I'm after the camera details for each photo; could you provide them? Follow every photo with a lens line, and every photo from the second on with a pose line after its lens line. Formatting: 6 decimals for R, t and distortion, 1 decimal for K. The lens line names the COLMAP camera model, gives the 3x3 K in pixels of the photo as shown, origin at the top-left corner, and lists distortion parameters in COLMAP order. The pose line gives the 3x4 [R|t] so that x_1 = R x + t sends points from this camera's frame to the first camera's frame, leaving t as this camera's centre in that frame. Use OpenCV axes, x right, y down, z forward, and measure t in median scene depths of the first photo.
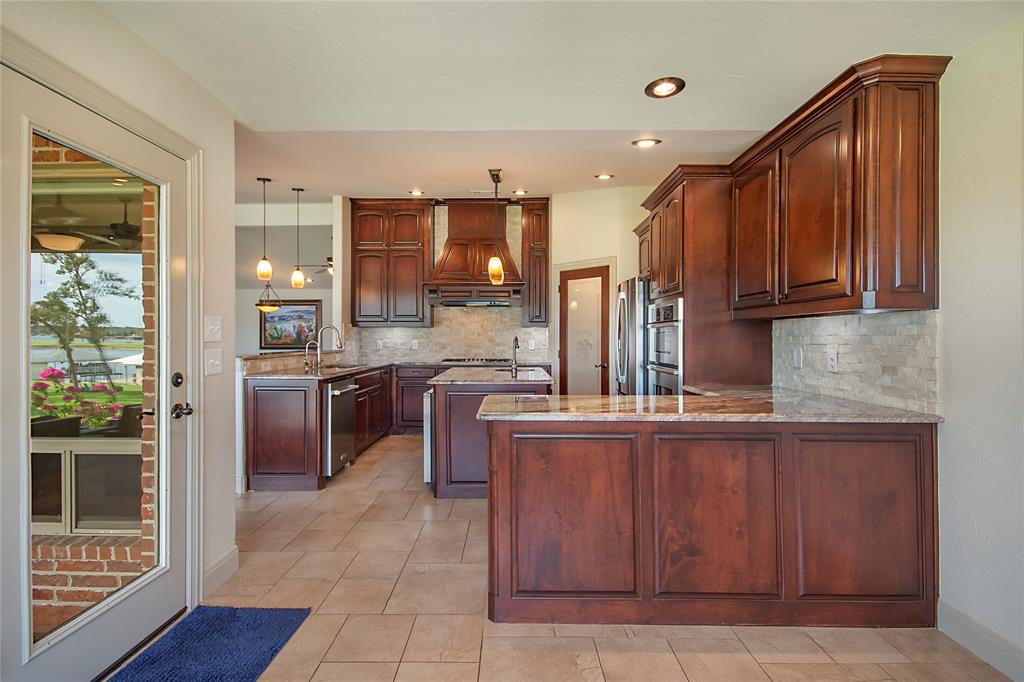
lens RADIAL K [[456.3, 0, 497.4], [0, 456.3, 336.7], [0, 0, 1]] dist [-0.001521, -0.001667]
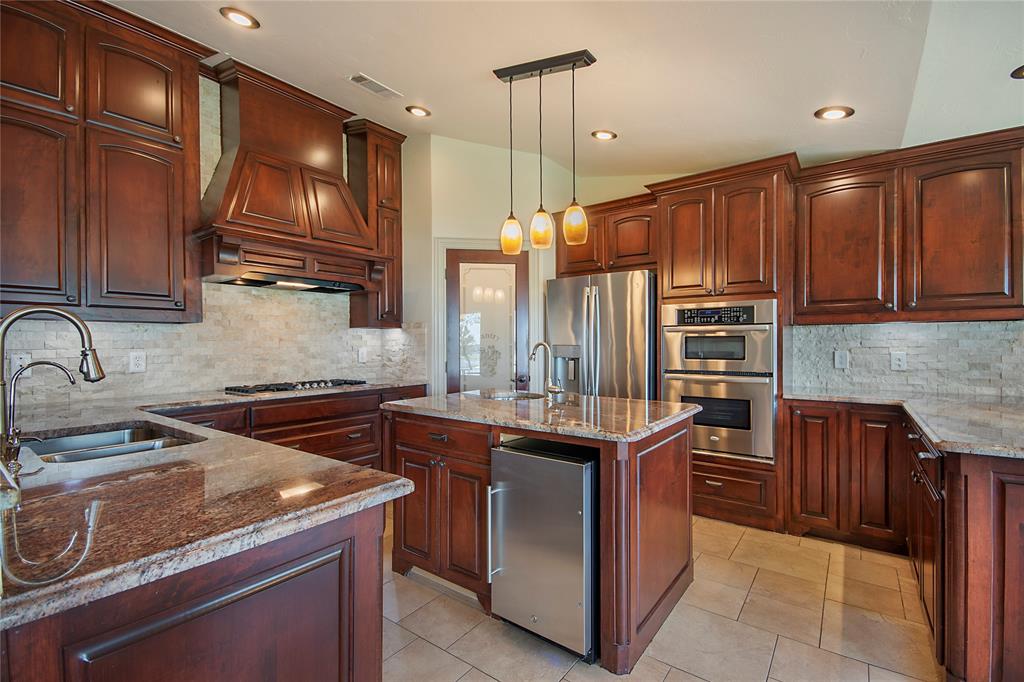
lens RADIAL K [[456.3, 0, 516.1], [0, 456.3, 346.1], [0, 0, 1]] dist [-0.001521, -0.001667]
pose [[0.587475, -0.009421, 0.809188, -0.470952], [0.003929, 0.999954, 0.008790, -0.000389], [-0.809233, -0.001985, 0.587484, 0.645079]]
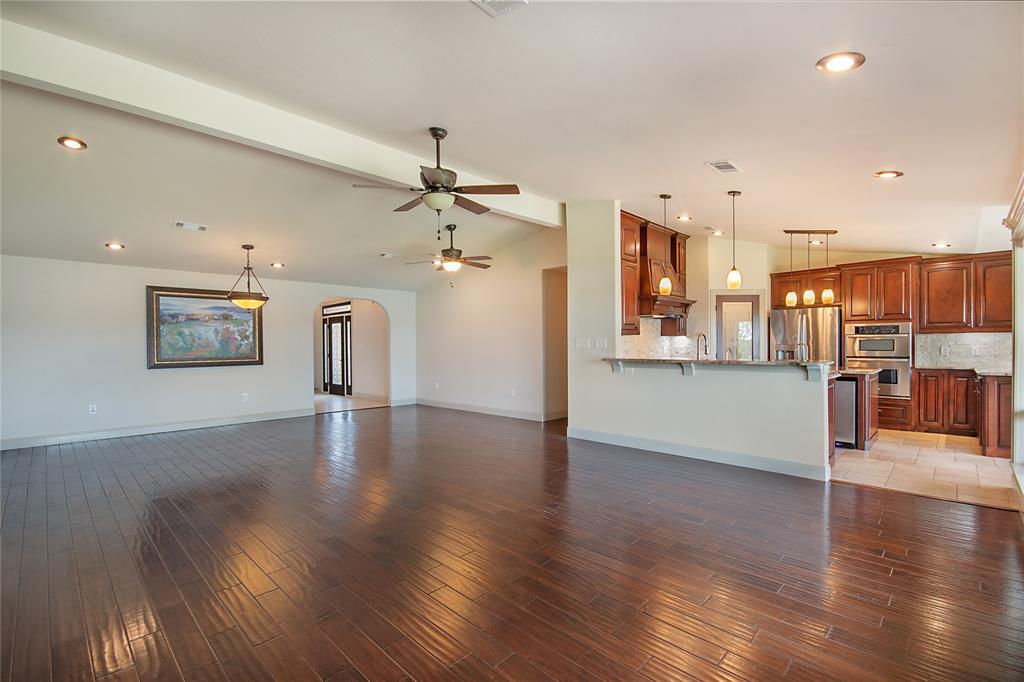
lens RADIAL K [[456.3, 0, 518.0], [0, 456.3, 348.7], [0, 0, 1]] dist [-0.001521, -0.001667]
pose [[0.688672, -0.011912, 0.724976, -1.594048], [0.008012, 0.999929, 0.008819, -0.001214], [-0.725029, -0.000265, 0.688718, 0.638800]]
